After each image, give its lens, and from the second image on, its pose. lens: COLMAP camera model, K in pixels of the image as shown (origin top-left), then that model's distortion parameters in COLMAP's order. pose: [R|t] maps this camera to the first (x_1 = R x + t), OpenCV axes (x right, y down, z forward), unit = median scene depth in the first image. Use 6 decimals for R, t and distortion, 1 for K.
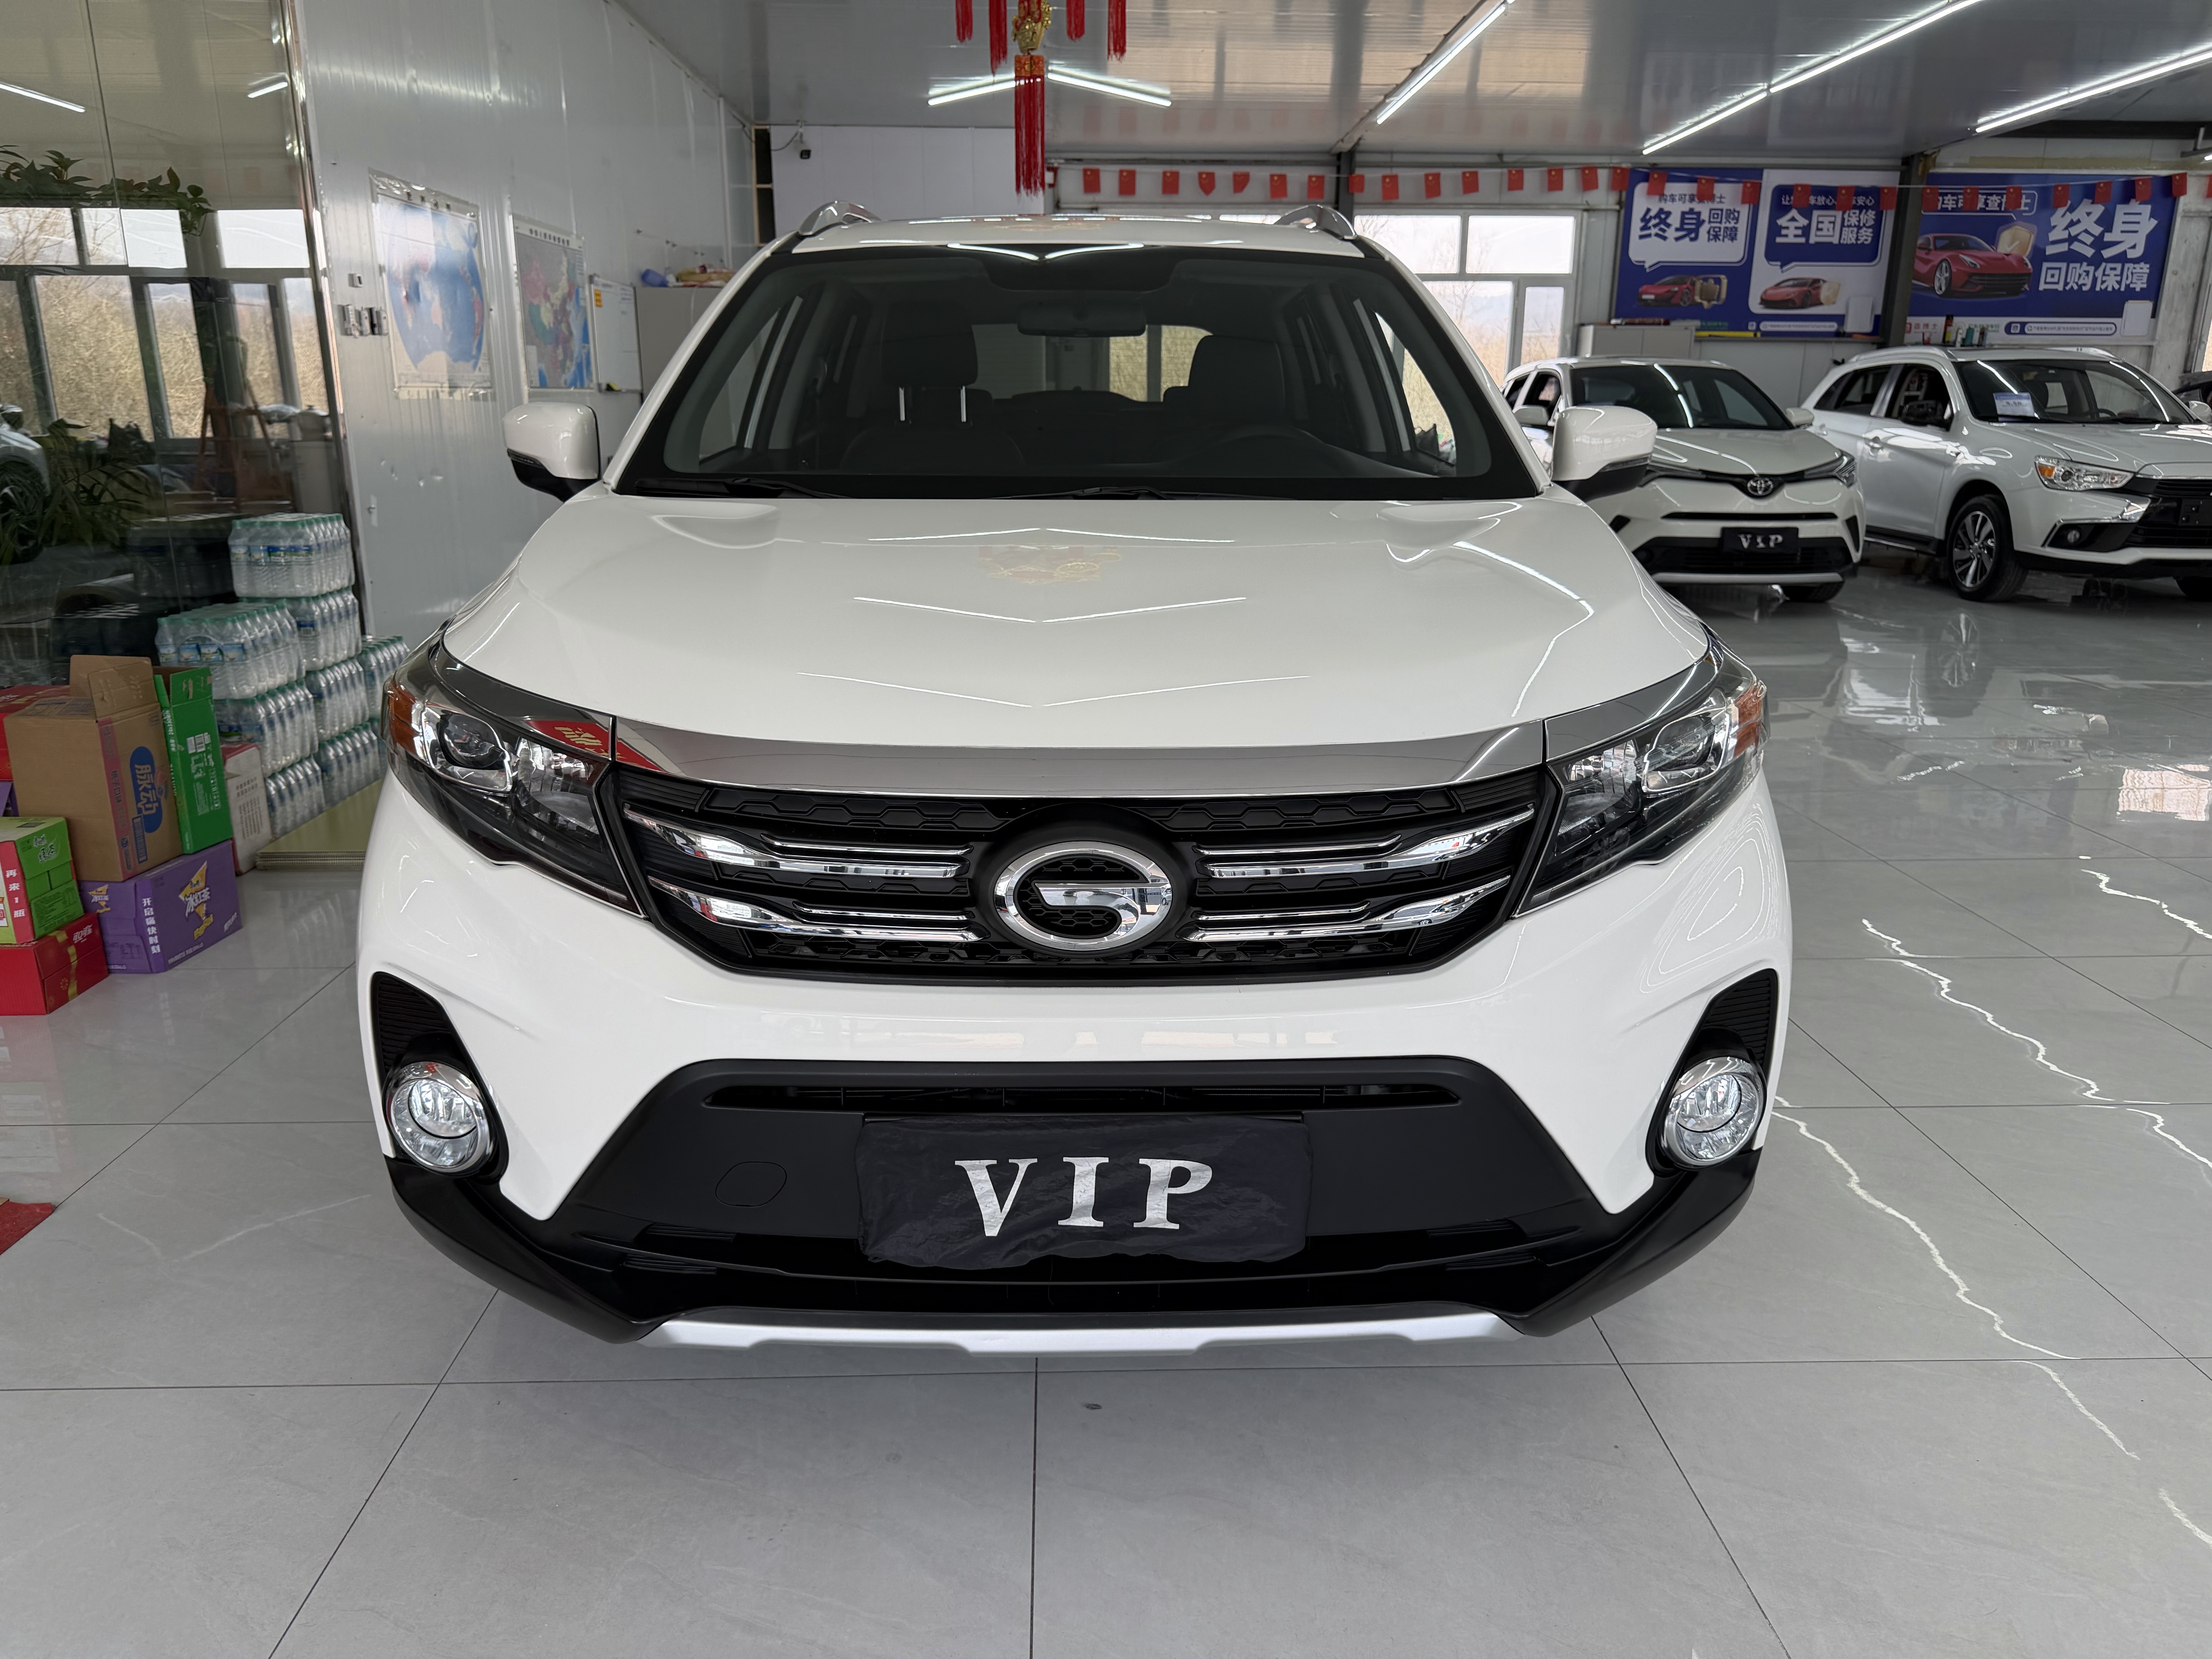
lens RADIAL K [[1585.5, 0, 1094.3], [0, 1585.5, 824.4], [0, 0, 1]] dist [0.026973, -0.022708]
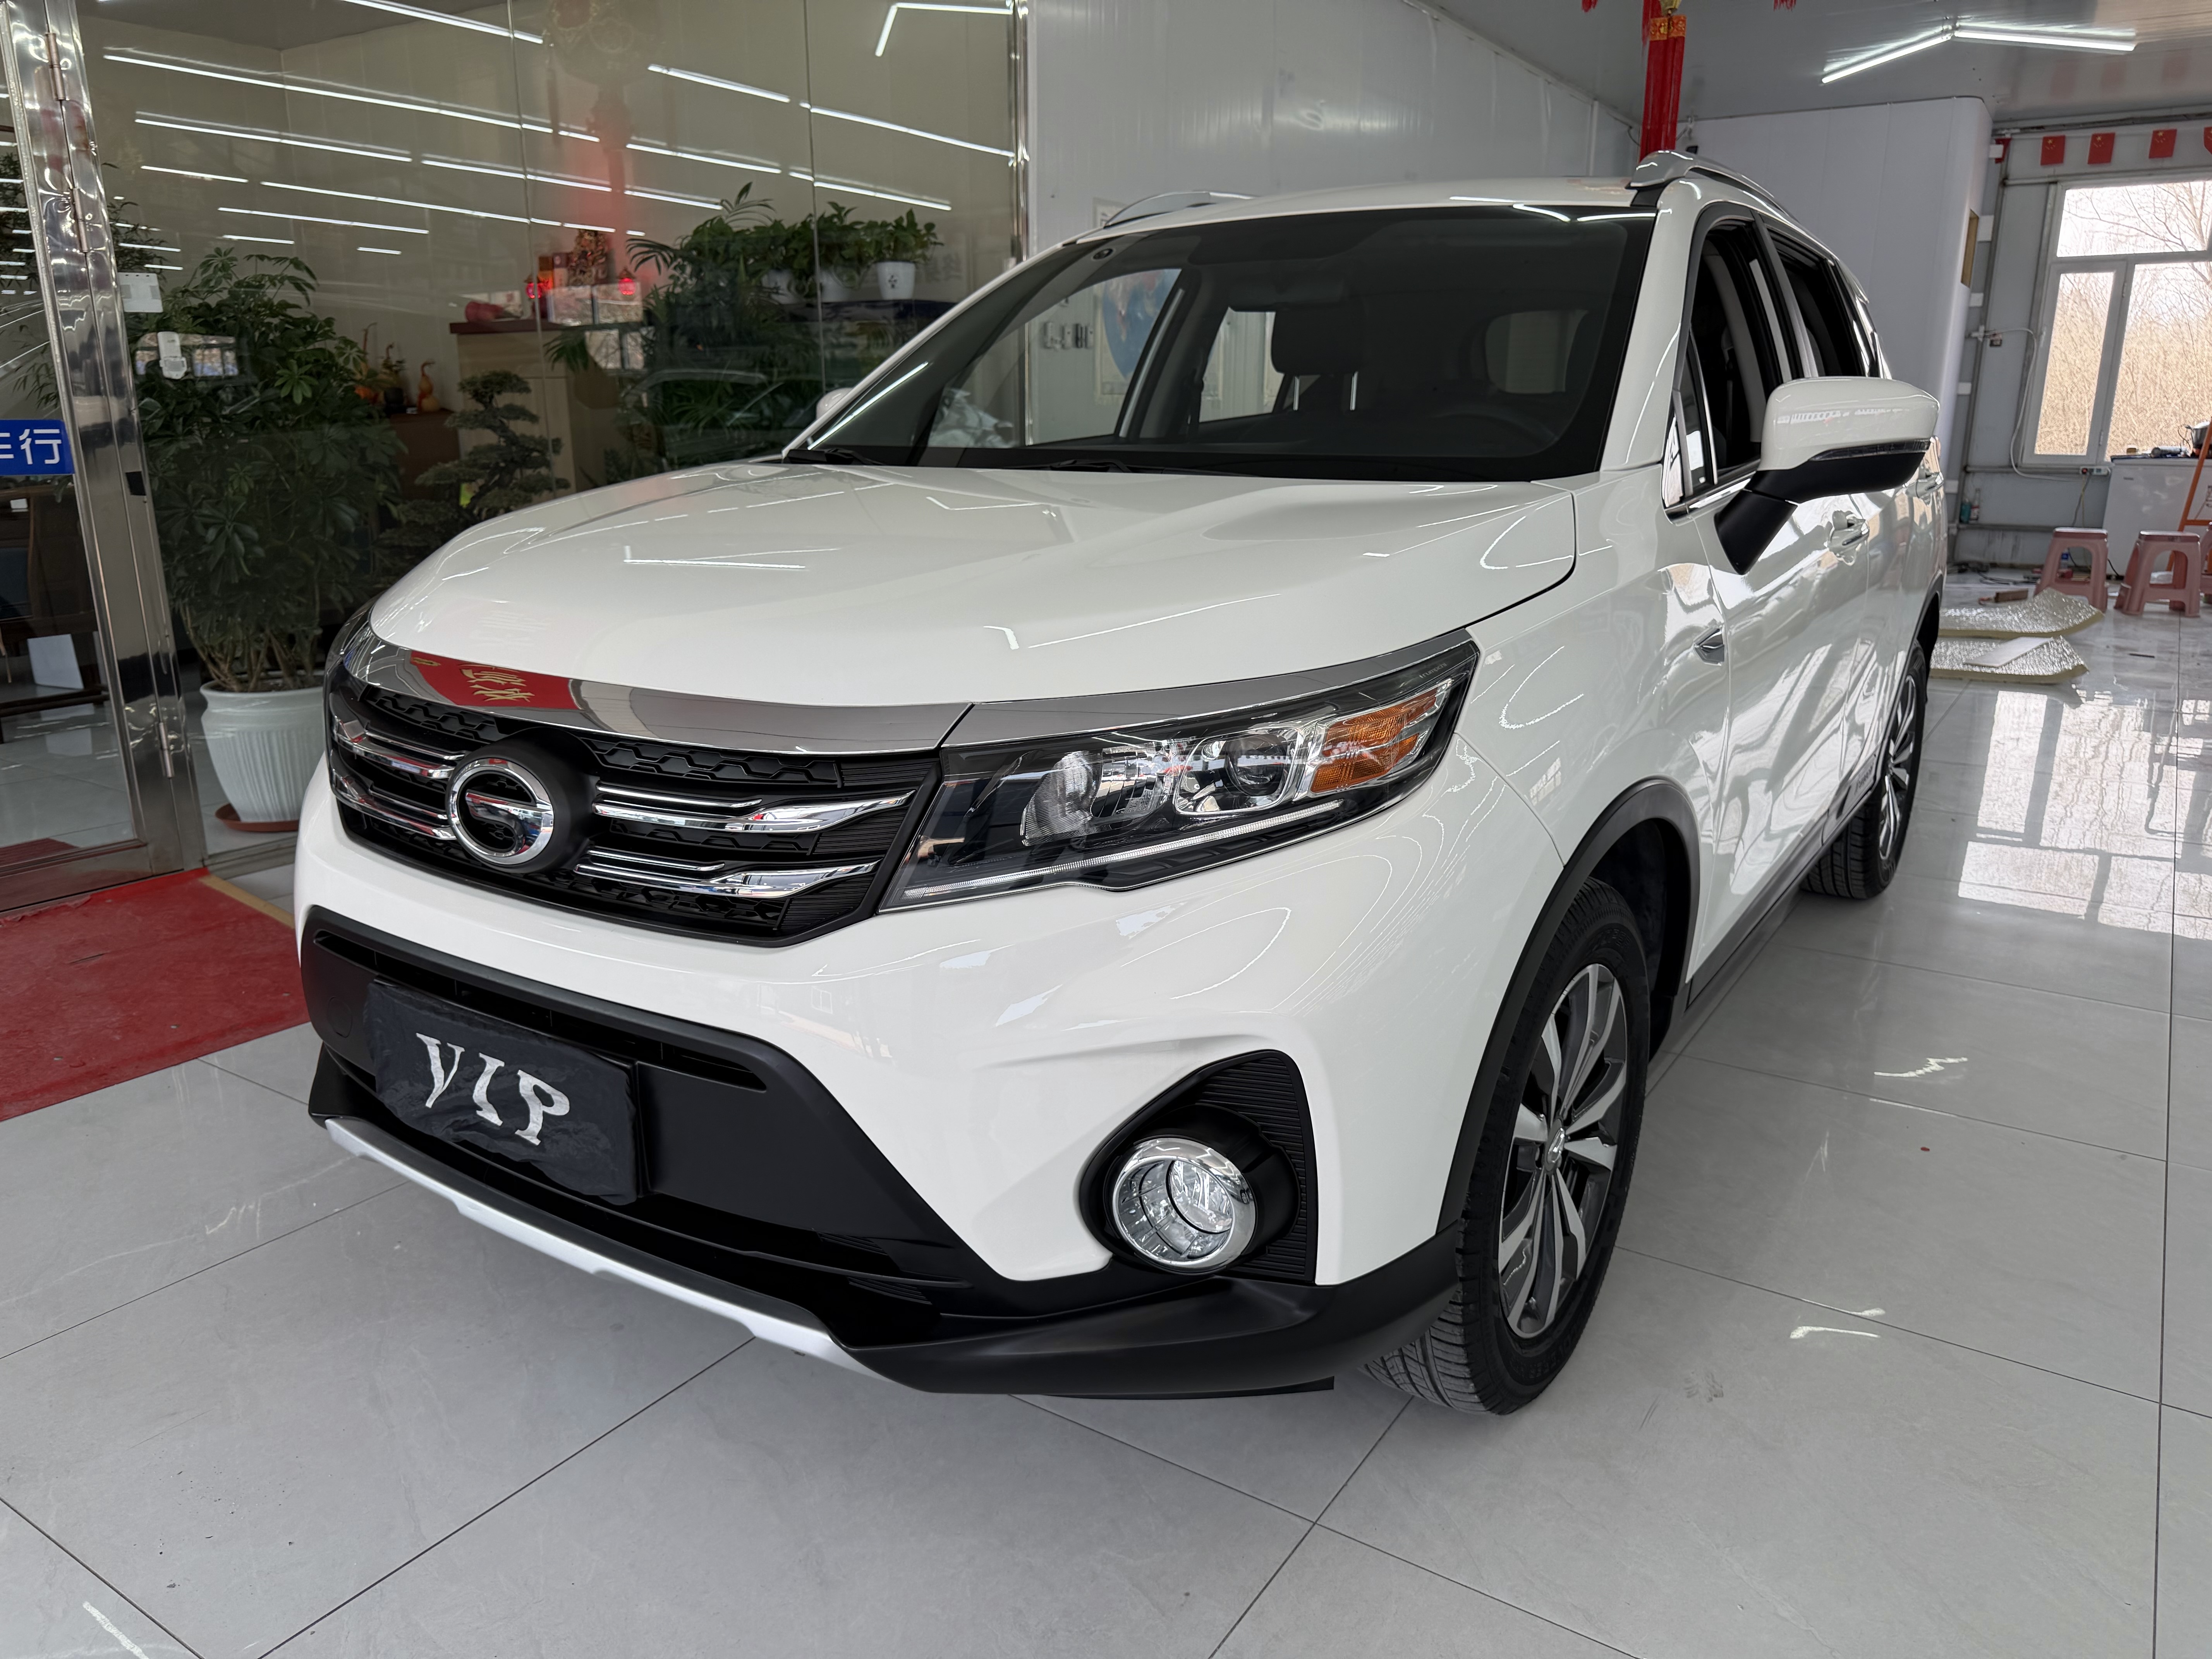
lens RADIAL K [[1585.5, 0, 1096.9], [0, 1585.5, 839.8], [0, 0, 1]] dist [0.026973, -0.022708]
pose [[0.822616, 0.146019, -0.549529, 0.853949], [-0.148266, 0.988113, 0.040612, -0.036290], [0.548927, 0.048068, 0.834487, 0.309227]]
